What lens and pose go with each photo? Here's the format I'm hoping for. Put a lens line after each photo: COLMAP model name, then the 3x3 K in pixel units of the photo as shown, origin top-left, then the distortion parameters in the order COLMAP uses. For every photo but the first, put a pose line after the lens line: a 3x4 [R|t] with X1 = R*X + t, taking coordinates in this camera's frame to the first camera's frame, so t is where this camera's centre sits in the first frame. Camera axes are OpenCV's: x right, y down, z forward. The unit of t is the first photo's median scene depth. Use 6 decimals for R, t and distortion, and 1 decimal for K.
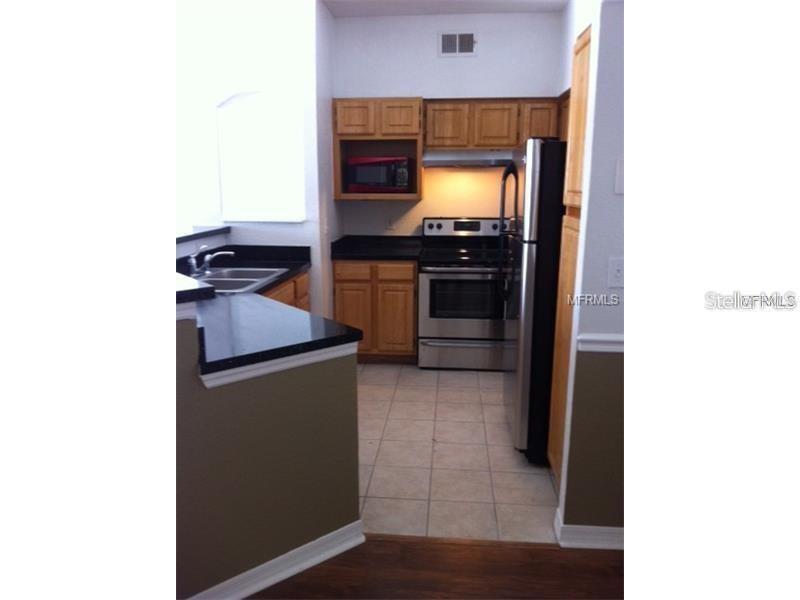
lens RADIAL K [[582.3, 0, 396.0], [0, 582.3, 293.7], [0, 0, 1]] dist [-0.021587, -0.011290]
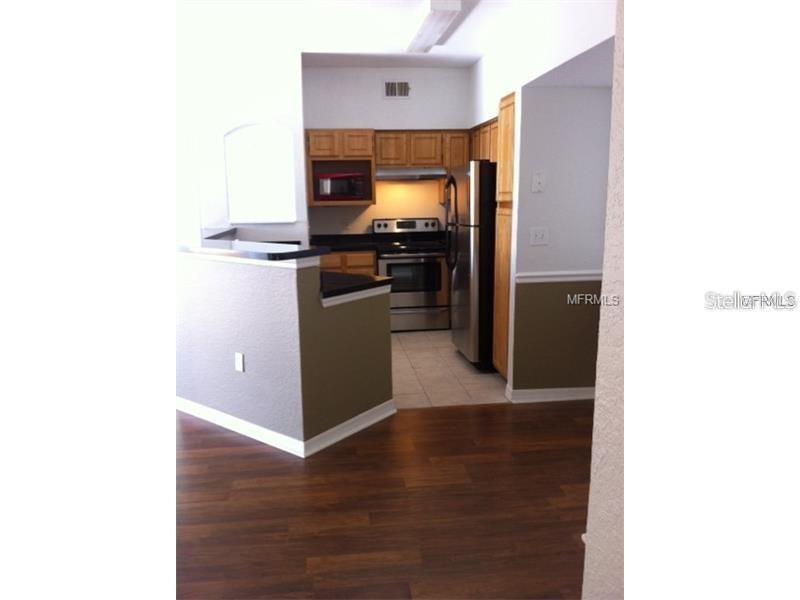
lens RADIAL K [[582.3, 0, 401.6], [0, 582.3, 303.9], [0, 0, 1]] dist [-0.021587, -0.011290]
pose [[0.974082, -0.056166, 0.219112, -0.207521], [0.058479, 0.998280, -0.004082, 0.075244], [-0.218506, 0.016790, 0.975691, -0.317020]]
